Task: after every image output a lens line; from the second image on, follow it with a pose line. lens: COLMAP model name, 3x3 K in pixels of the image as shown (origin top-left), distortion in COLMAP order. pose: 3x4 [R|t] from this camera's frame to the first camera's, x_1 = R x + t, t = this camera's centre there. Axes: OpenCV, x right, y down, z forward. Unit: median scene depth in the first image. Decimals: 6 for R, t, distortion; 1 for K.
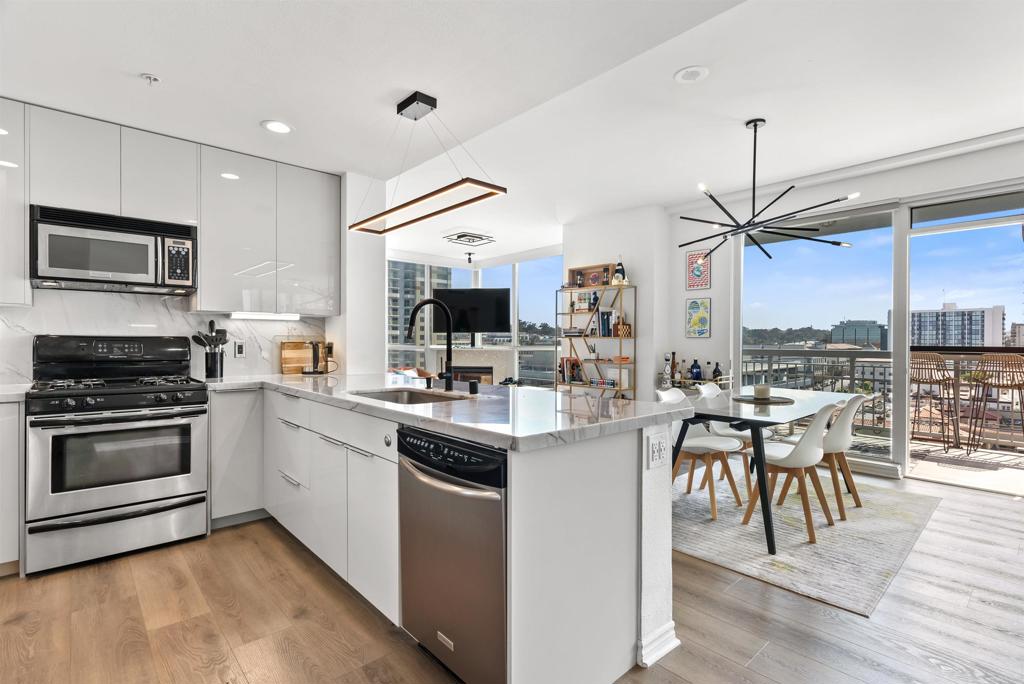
lens RADIAL K [[492.4, 0, 509.7], [0, 492.4, 342.1], [0, 0, 1]] dist [-0.002436, -0.000299]
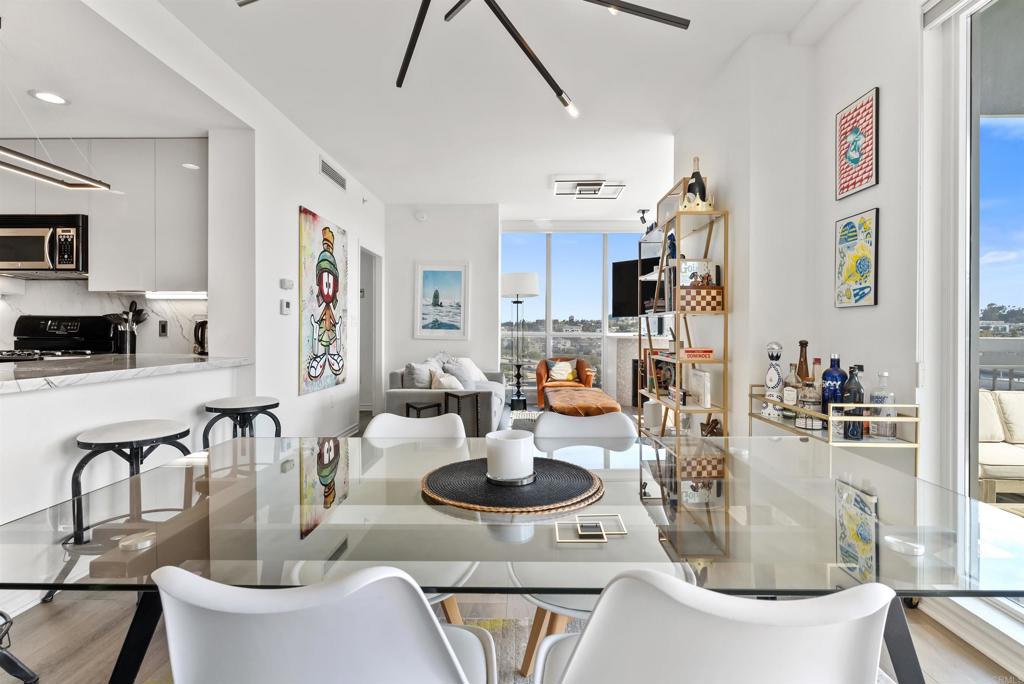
lens RADIAL K [[492.4, 0, 512.6], [0, 492.4, 335.7], [0, 0, 1]] dist [-0.002436, -0.000299]
pose [[0.724682, 0.005490, -0.689062, 0.466317], [-0.004601, 0.999985, 0.003128, 0.015593], [0.689068, 0.000903, 0.724696, 0.497111]]
